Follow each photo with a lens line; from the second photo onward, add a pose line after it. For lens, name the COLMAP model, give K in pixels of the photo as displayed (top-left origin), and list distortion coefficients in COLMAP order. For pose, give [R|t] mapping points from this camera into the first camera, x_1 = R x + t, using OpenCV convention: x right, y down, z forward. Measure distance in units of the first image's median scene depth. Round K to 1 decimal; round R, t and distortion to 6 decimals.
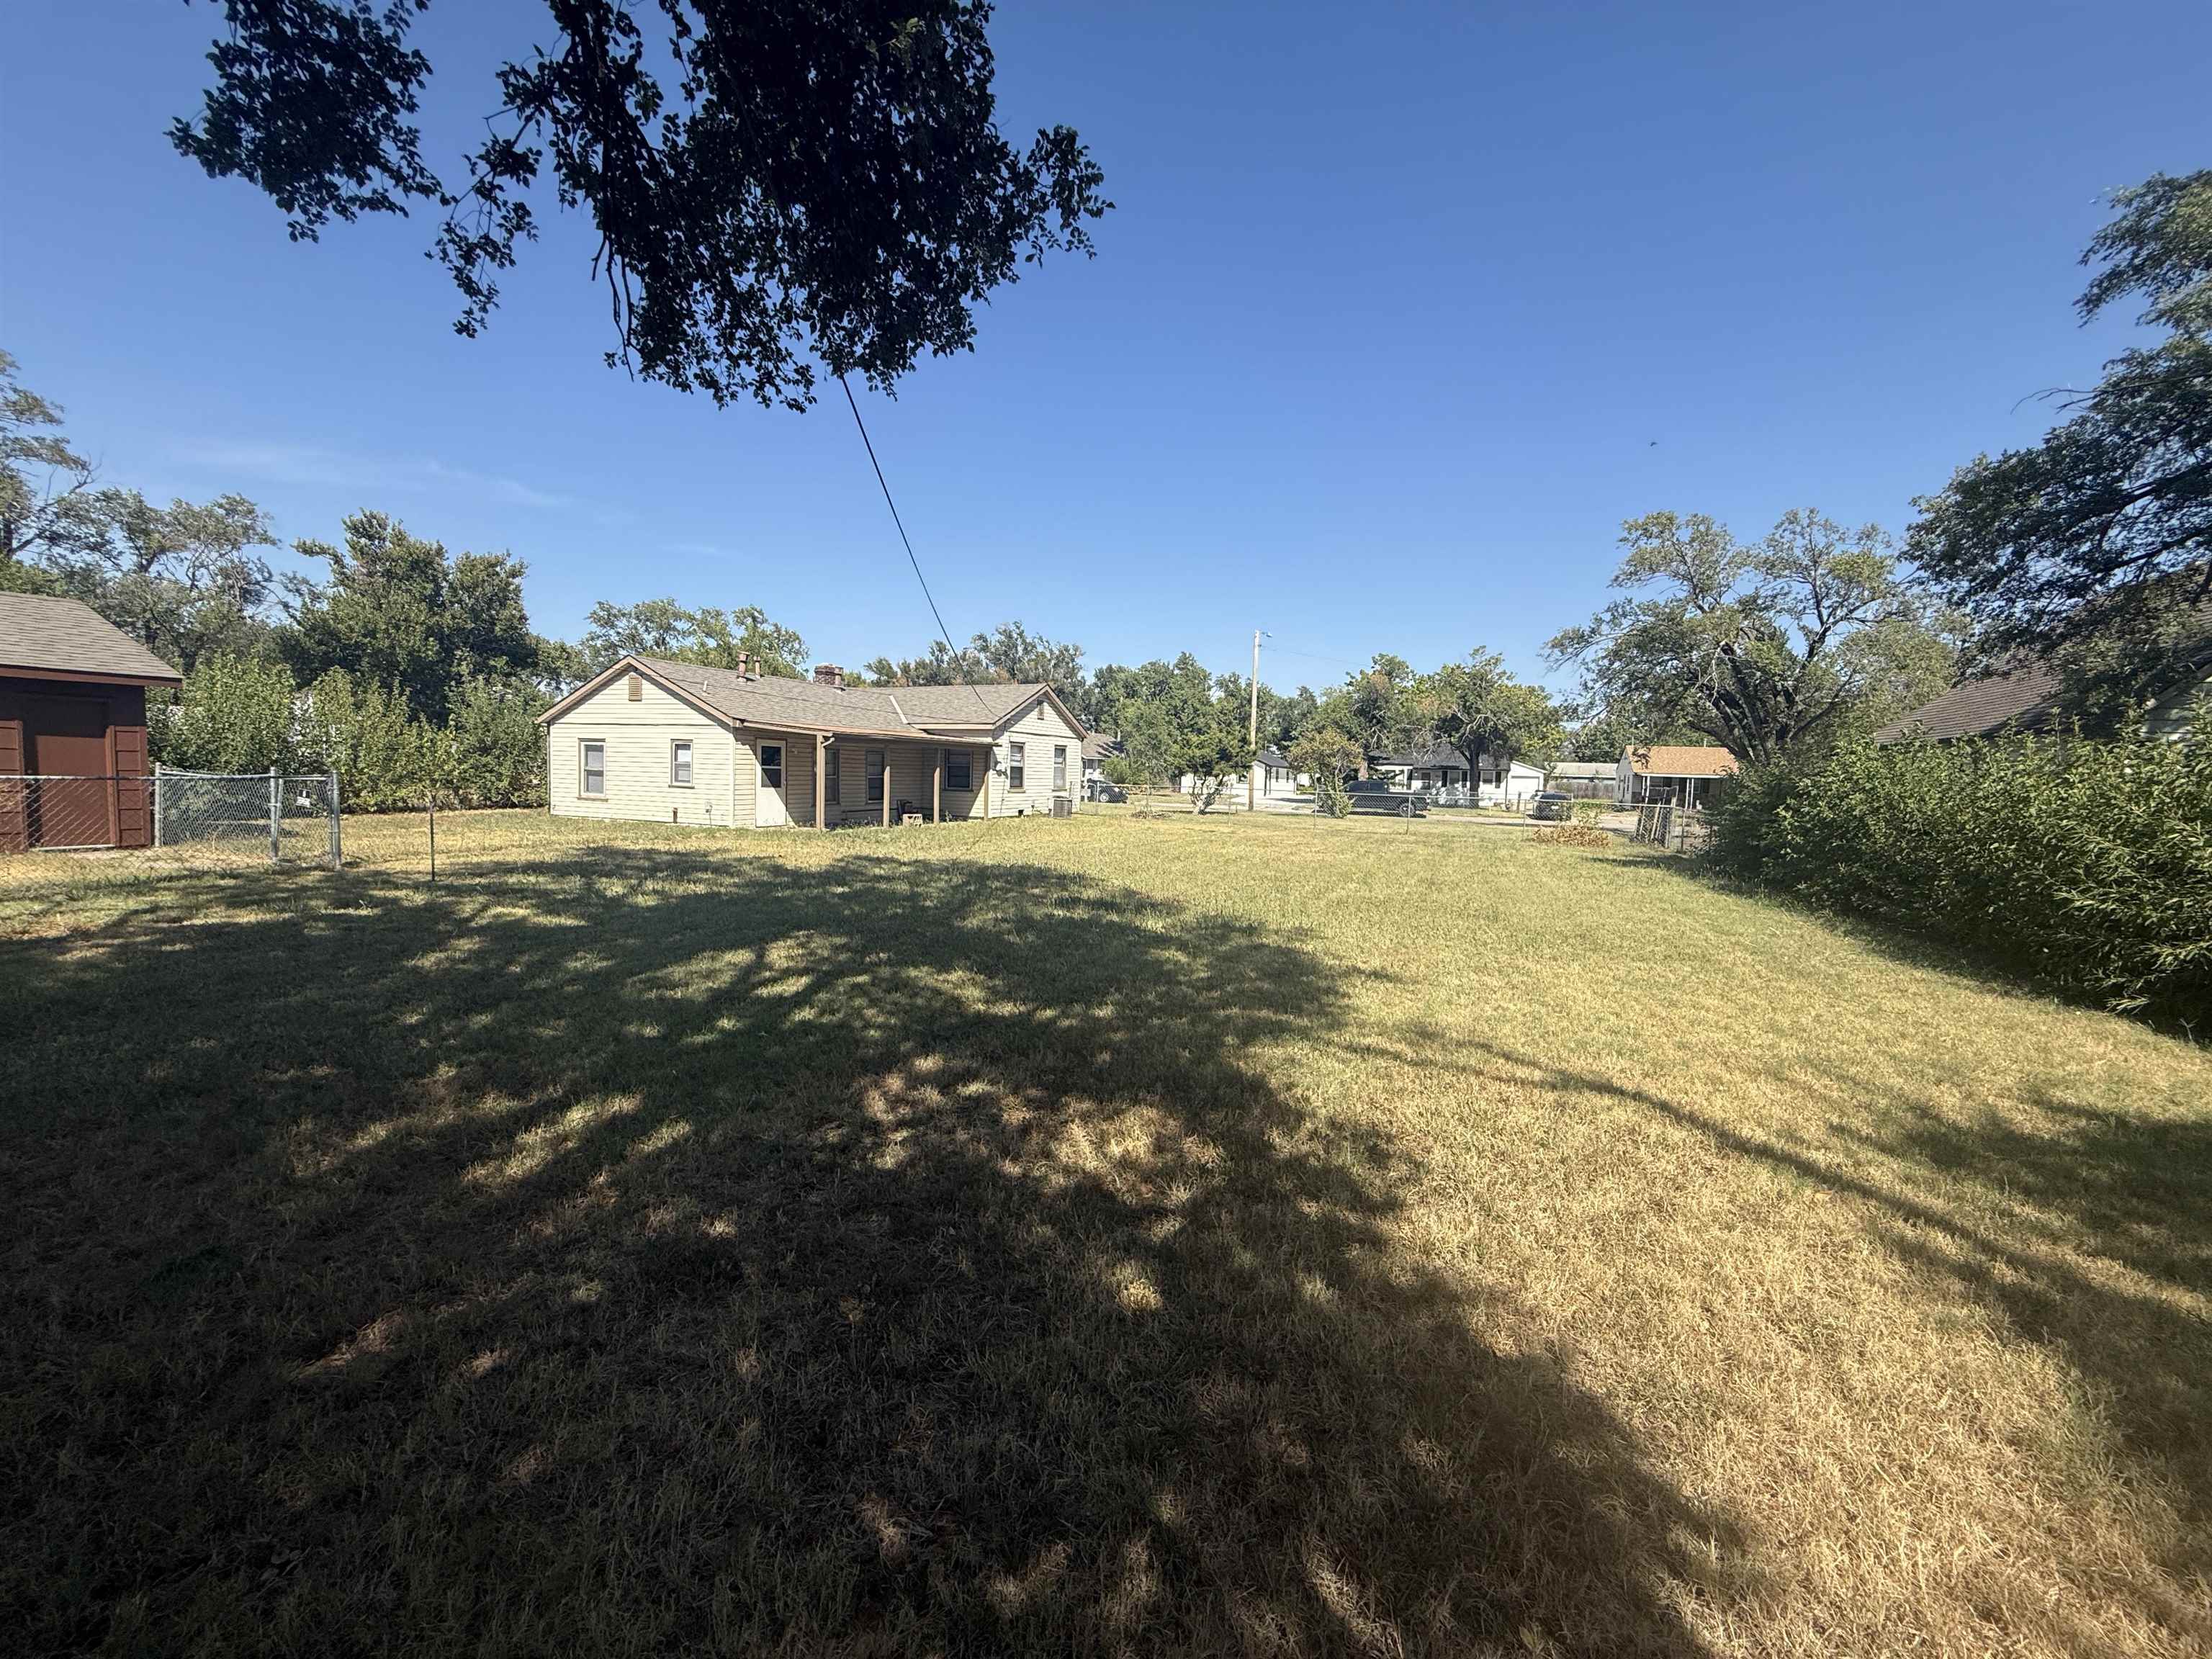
lens RADIAL K [[878.0, 0, 1094.6], [0, 878.0, 813.8], [0, 0, 1]] dist [-0.003461, 0.000381]
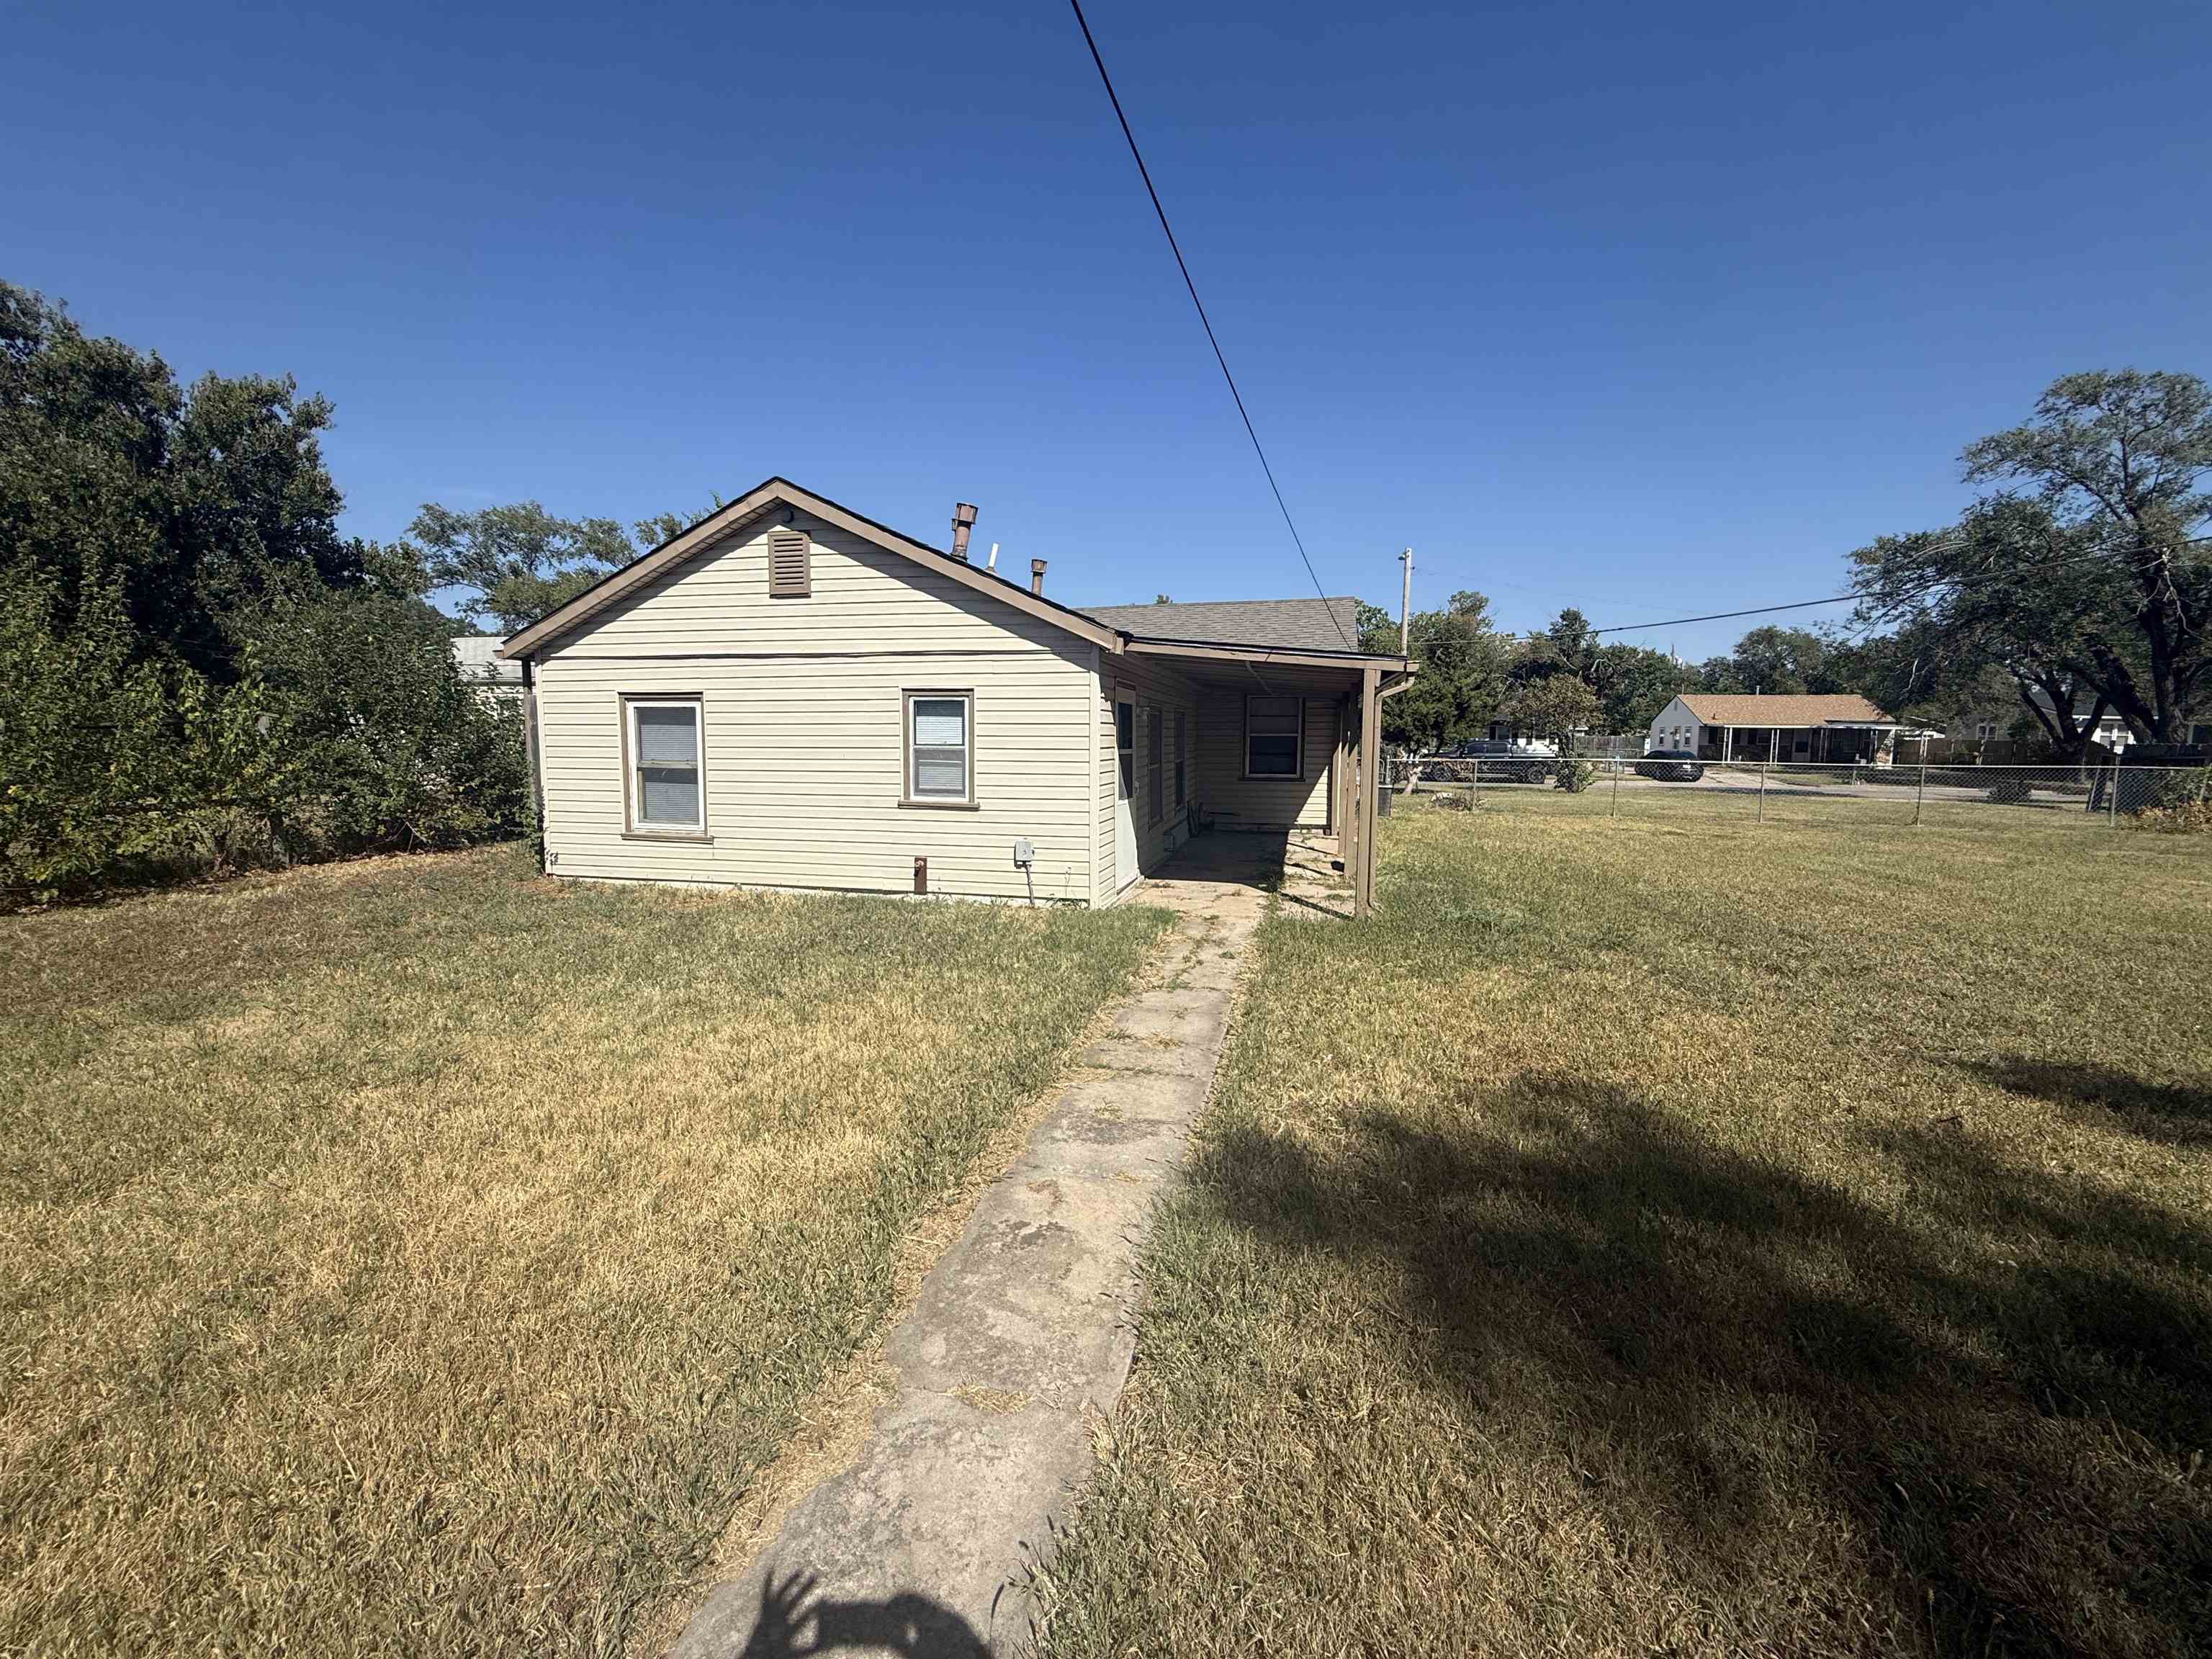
lens RADIAL K [[878.0, 0, 1108.6], [0, 878.0, 833.5], [0, 0, 1]] dist [-0.003461, 0.000381]
pose [[0.982628, -0.043469, 0.180423, -0.415160], [0.031823, 0.997249, 0.066950, -0.037818], [-0.182837, -0.060045, 0.981308, 0.515362]]
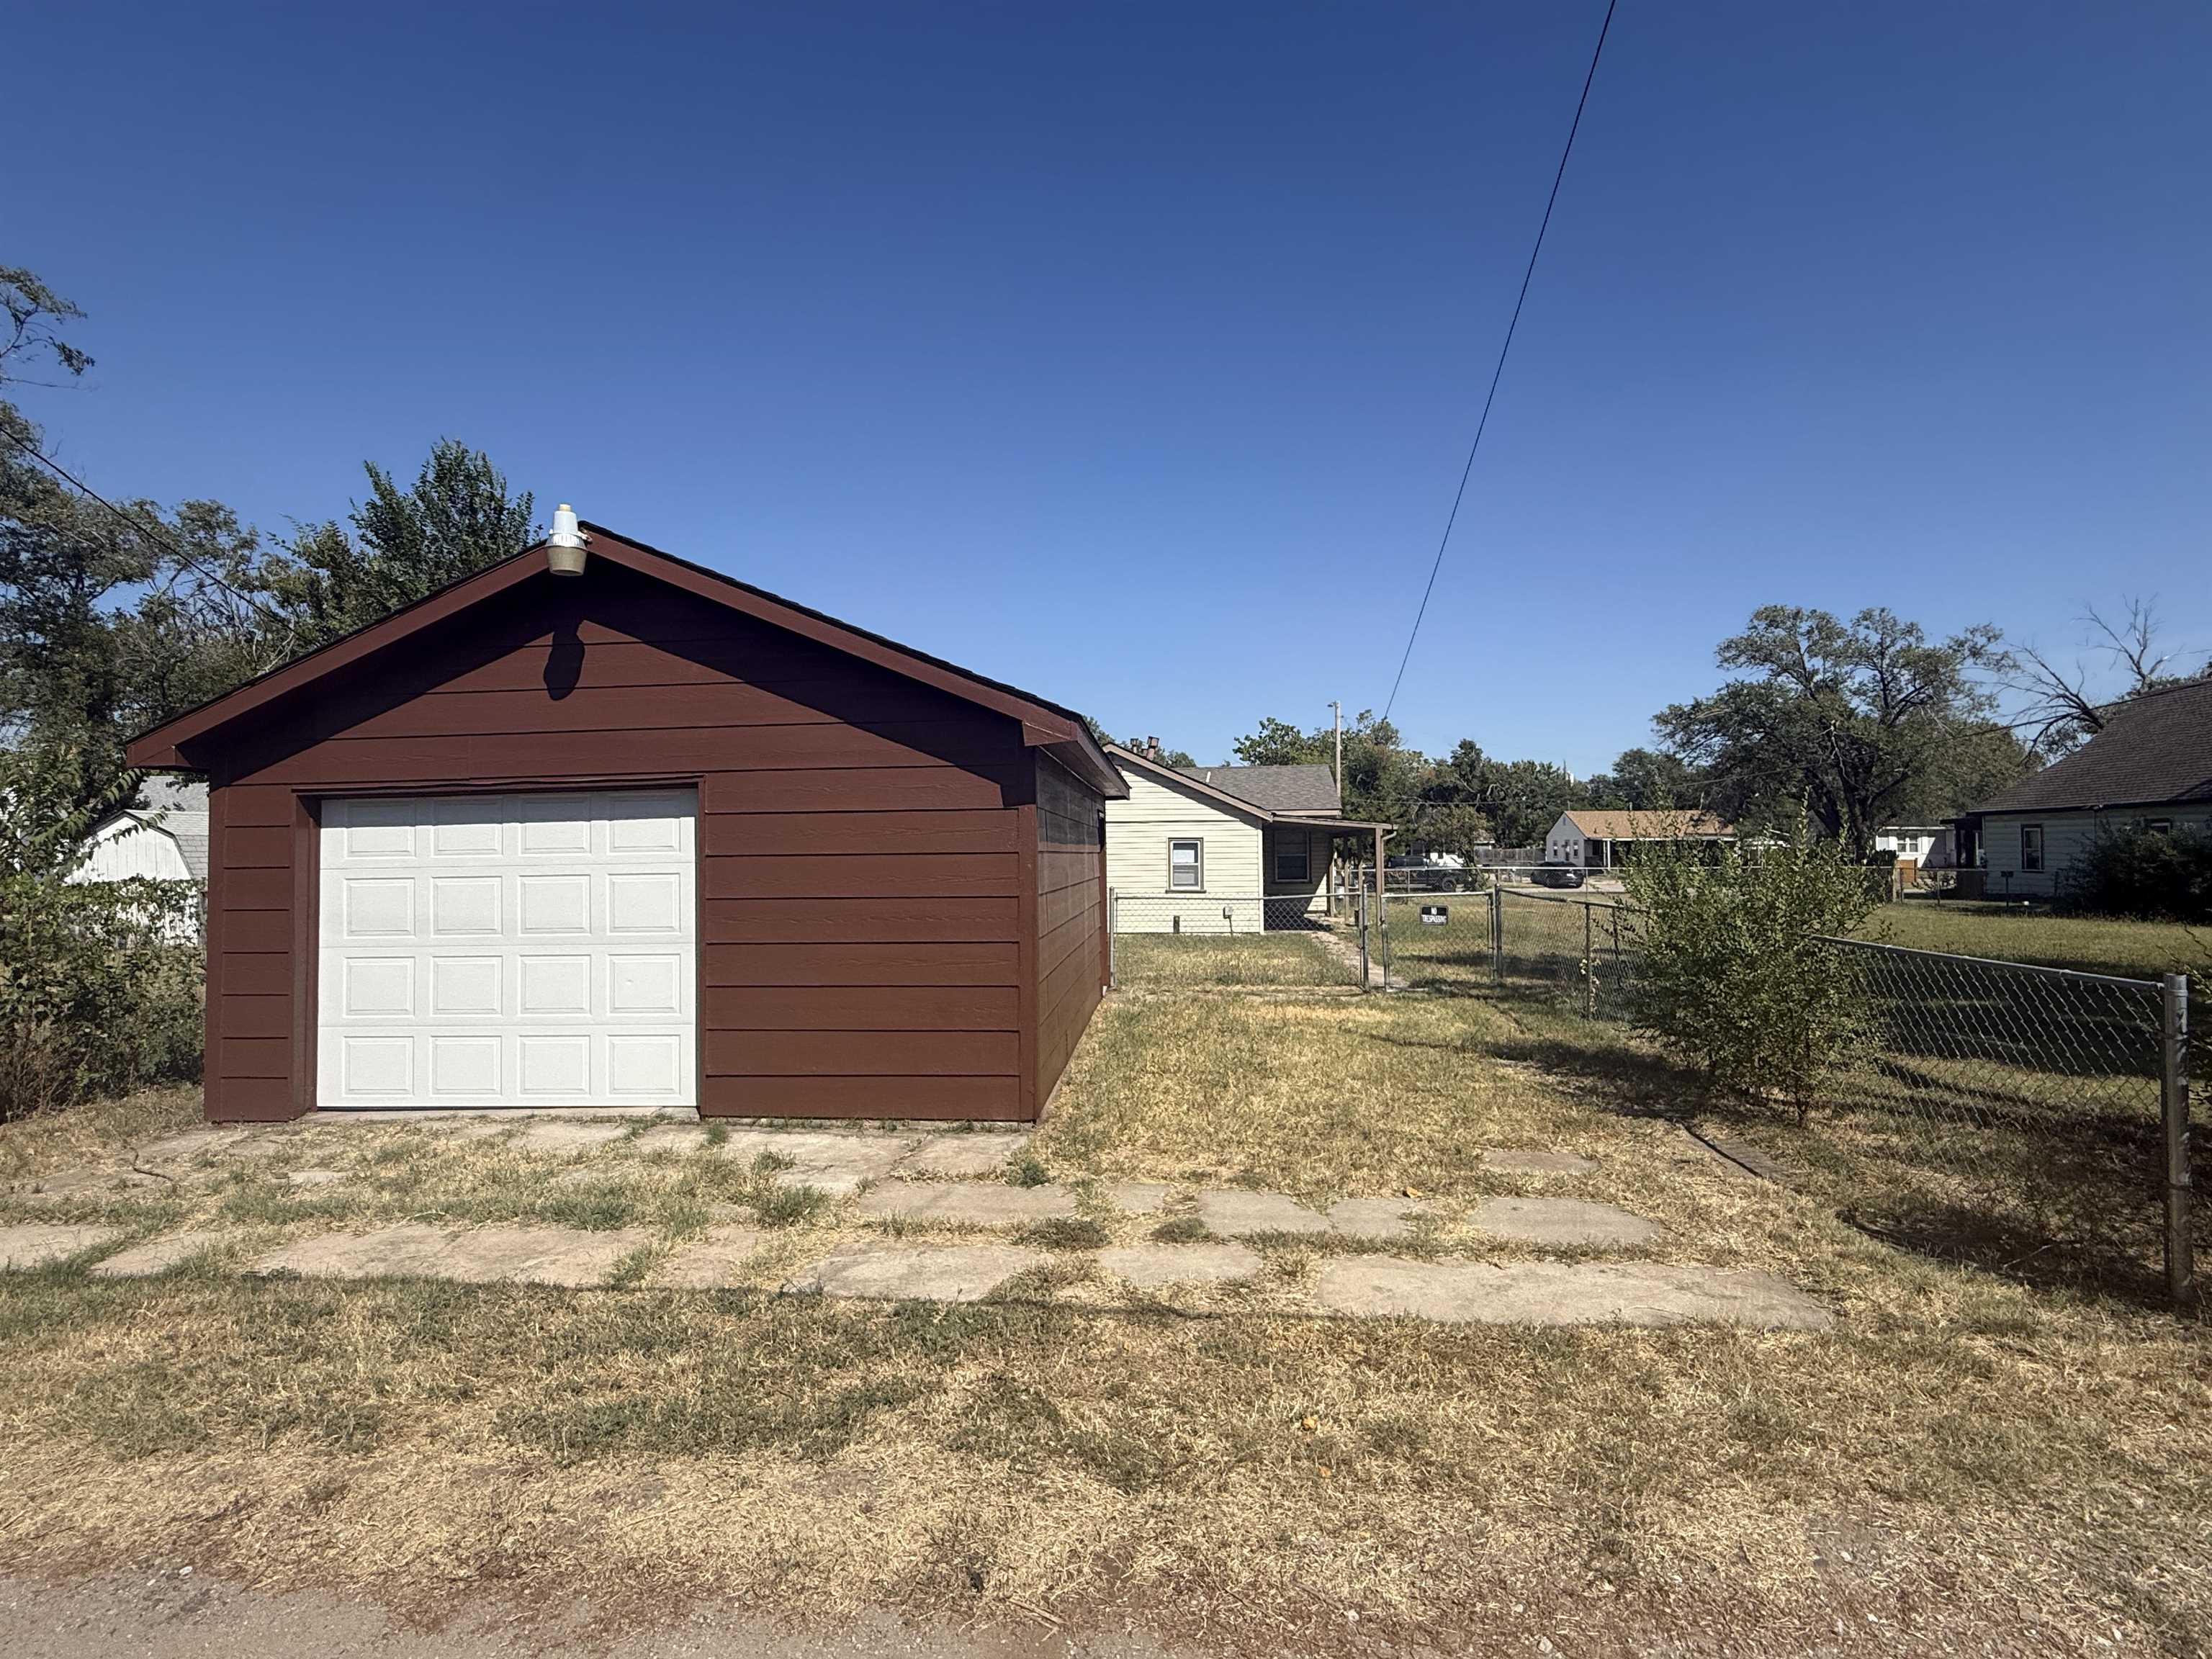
lens RADIAL K [[1078.9, 0, 1109.4], [0, 1078.9, 836.1], [0, 0, 1]] dist [-0.002423, 0.000468]
pose [[0.944005, -0.033855, 0.328190, -0.799010], [0.055002, 0.996950, -0.055367, -0.026894], [-0.325315, 0.070318, 0.942988, -0.004674]]
